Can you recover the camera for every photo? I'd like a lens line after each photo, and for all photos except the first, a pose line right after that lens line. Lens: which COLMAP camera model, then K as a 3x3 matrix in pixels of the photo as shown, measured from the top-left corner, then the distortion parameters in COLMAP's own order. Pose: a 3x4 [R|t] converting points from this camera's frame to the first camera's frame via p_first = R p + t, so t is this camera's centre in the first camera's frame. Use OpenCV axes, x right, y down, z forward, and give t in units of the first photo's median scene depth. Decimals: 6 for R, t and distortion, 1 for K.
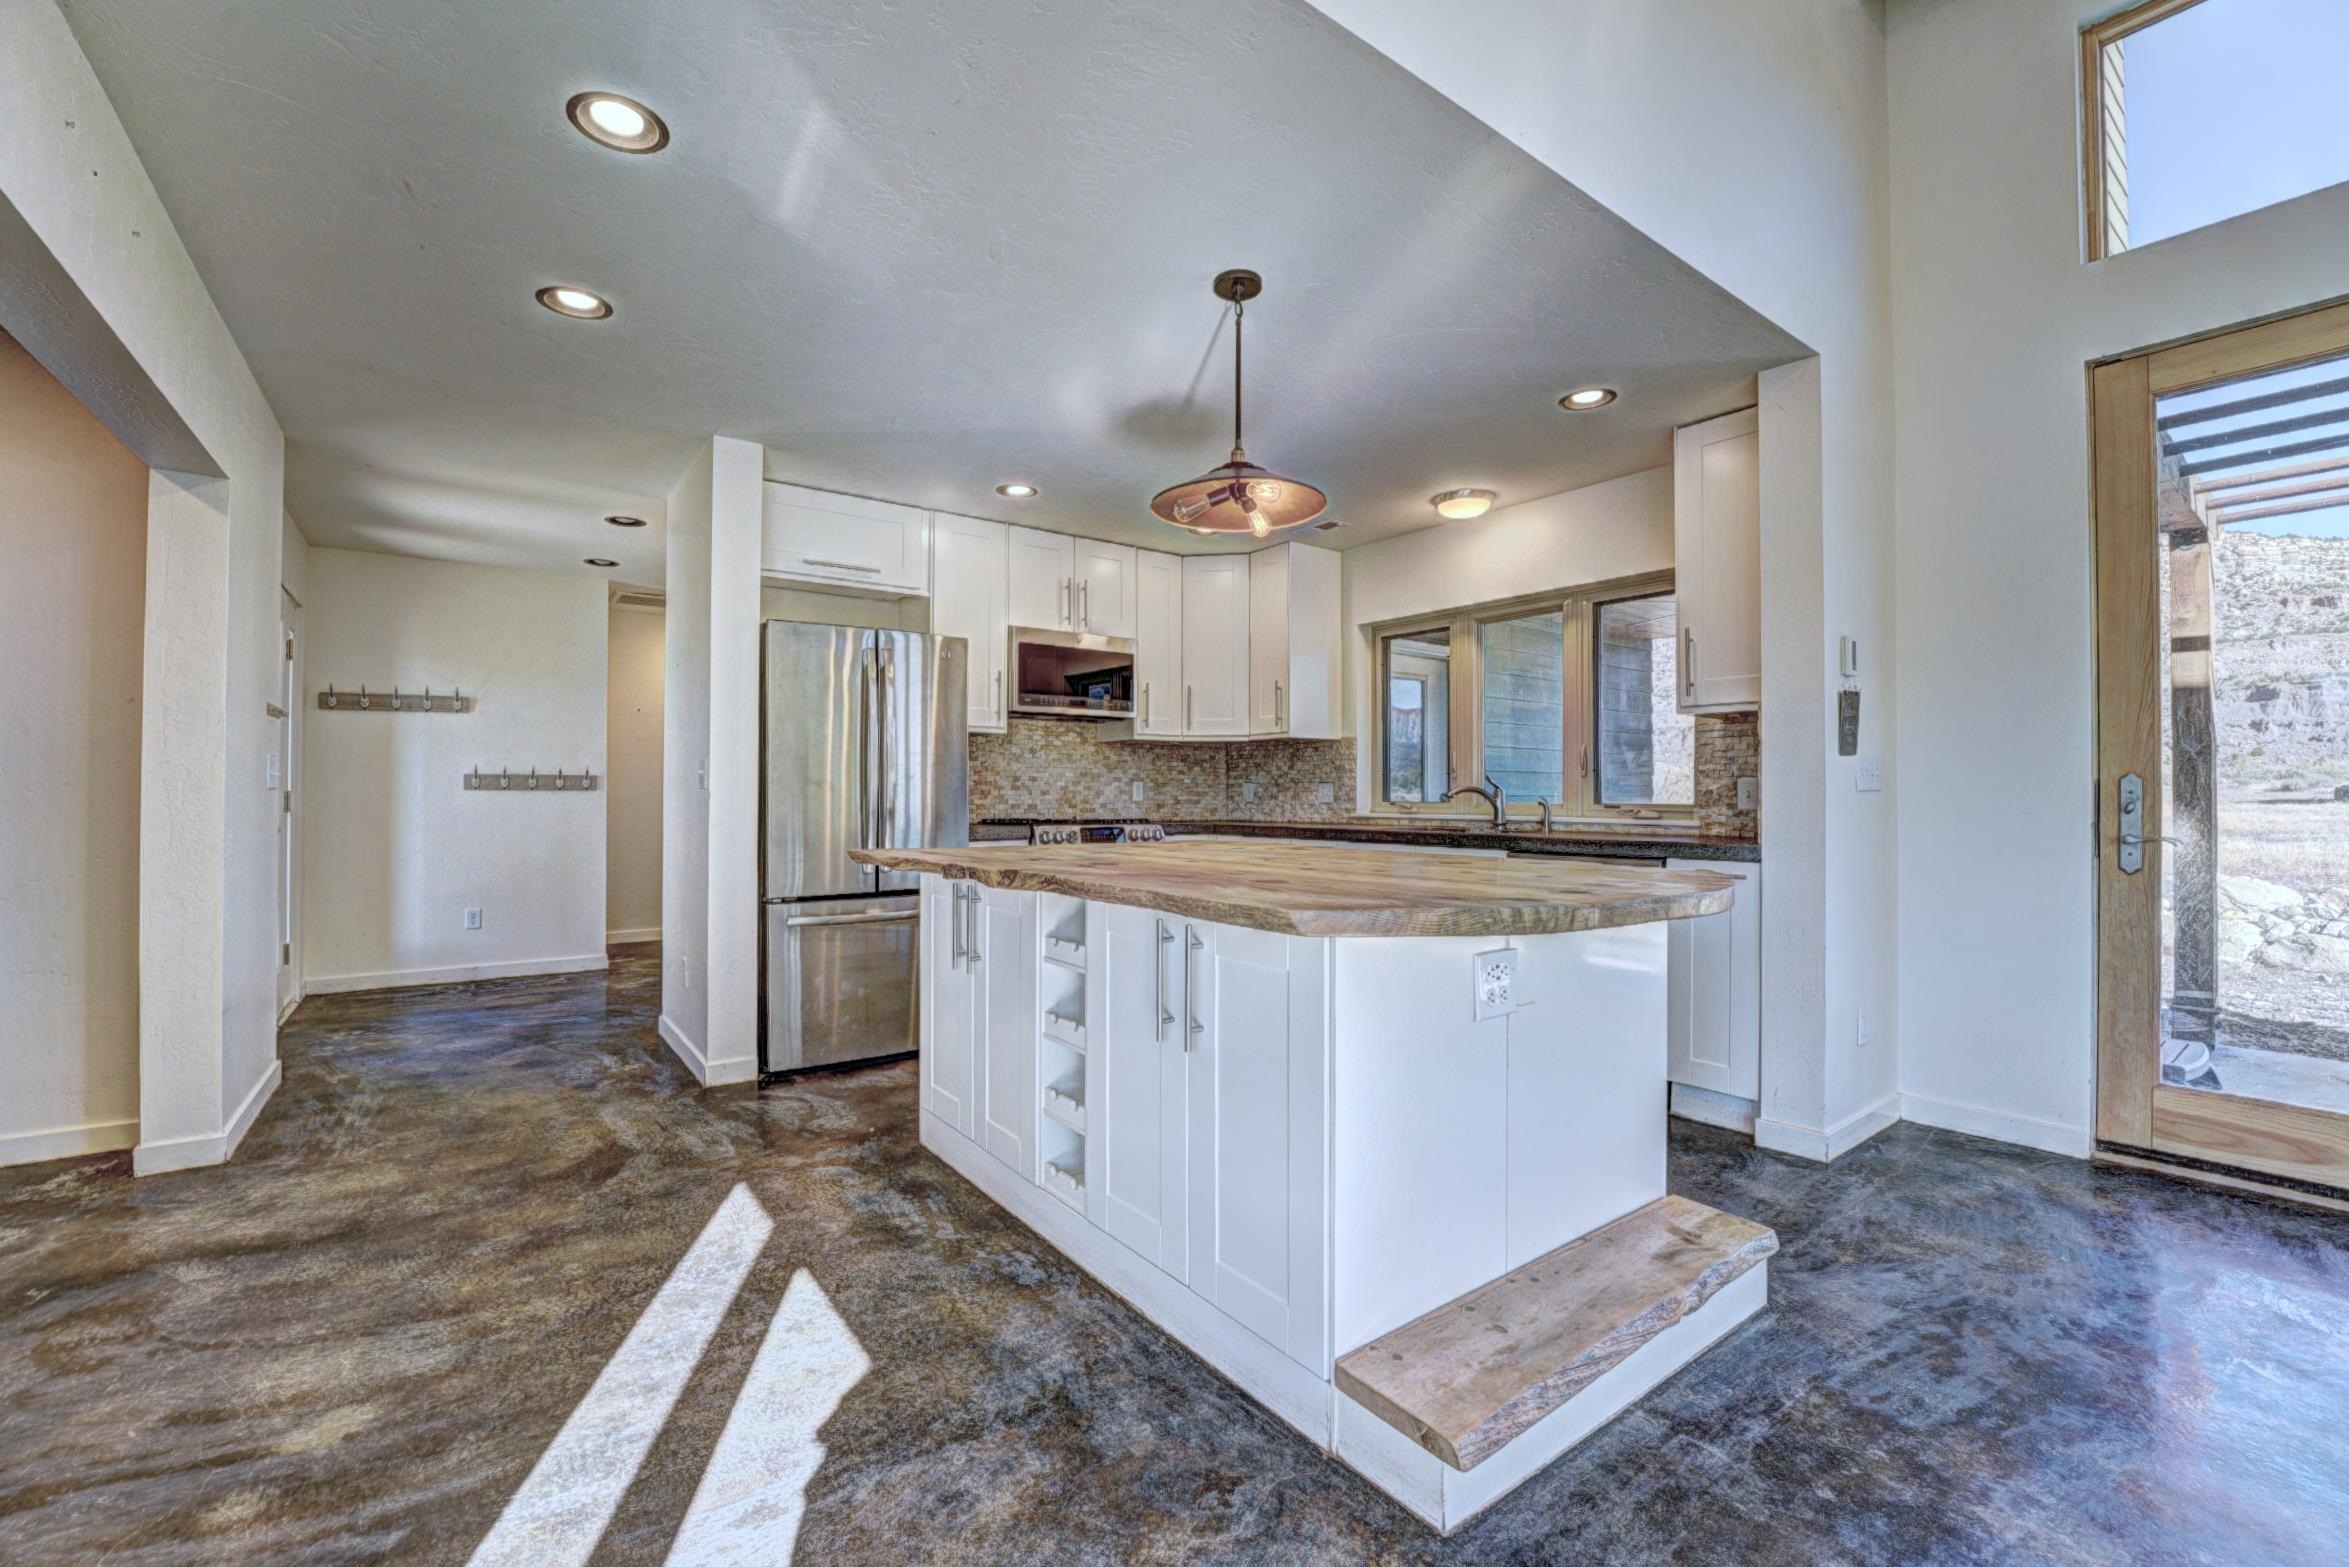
lens RADIAL K [[967.2, 0, 1163.6], [0, 967.2, 789.6], [0, 0, 1]] dist [-0.012059, 0.000023]
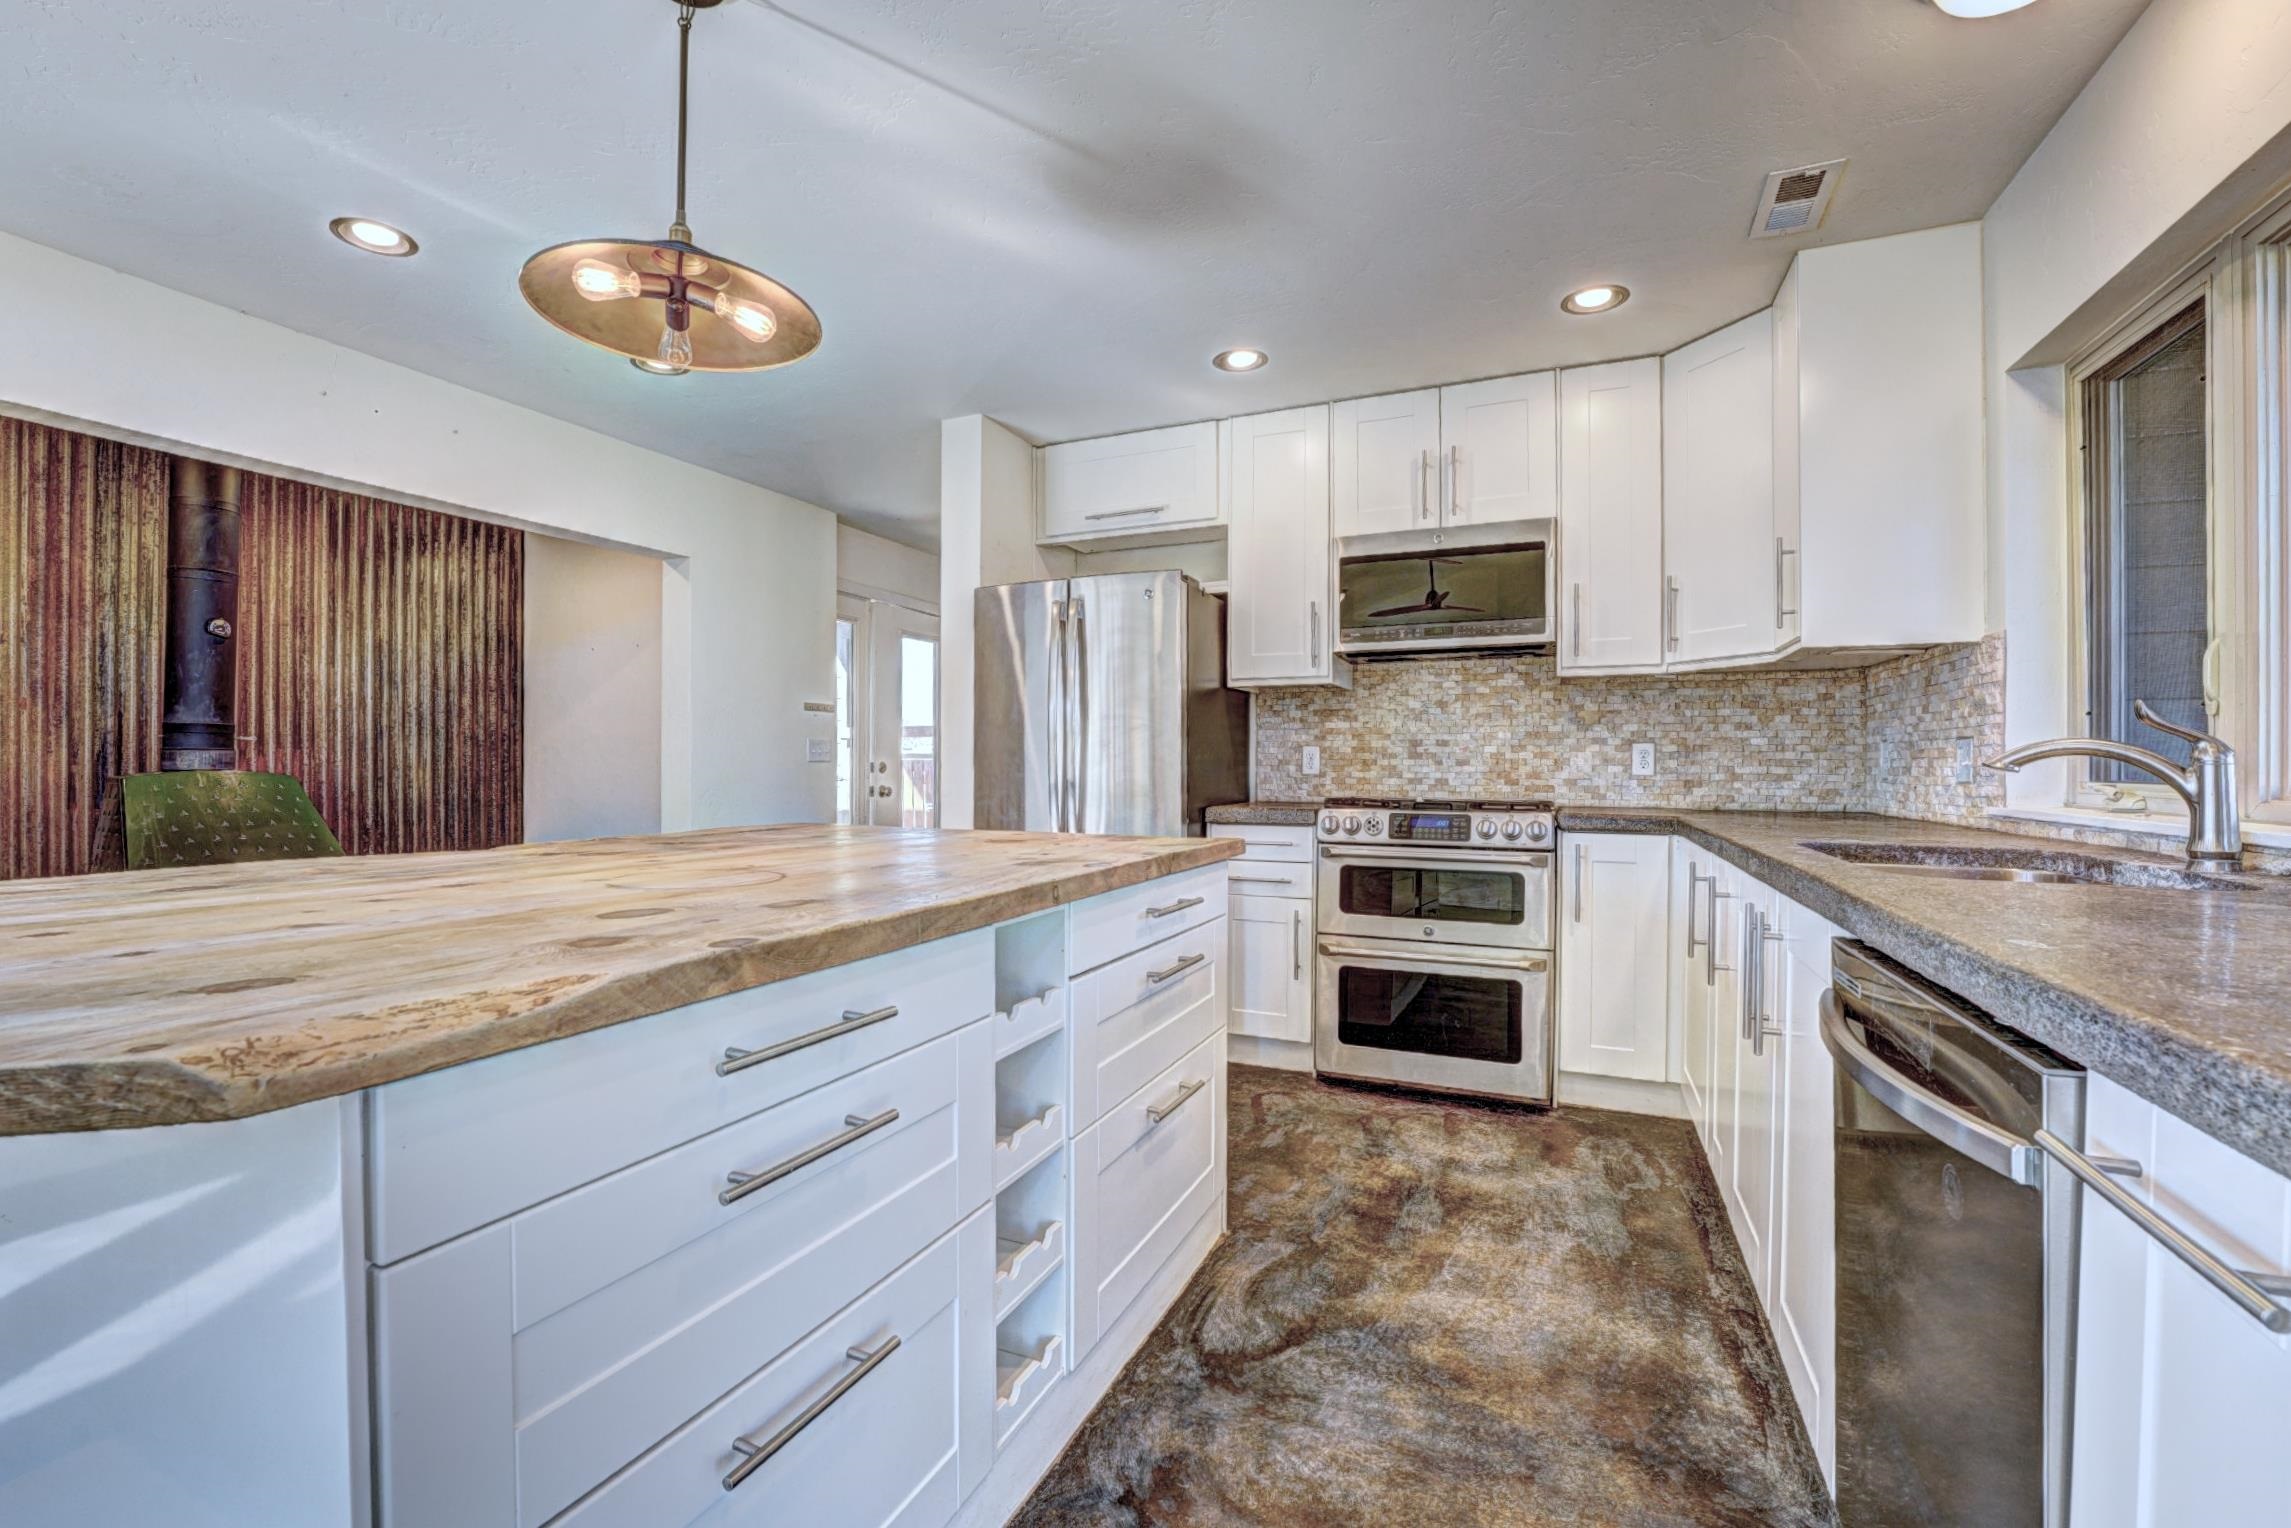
lens RADIAL K [[974.1, 0, 1131.9], [0, 974.1, 773.1], [0, 0, 1]] dist [-0.022906, 0.000115]
pose [[0.498602, 0.005382, -0.866815, 0.421395], [0.005250, 0.999944, 0.009228, 0.003715], [0.866815, -0.009151, 0.498545, 0.502813]]
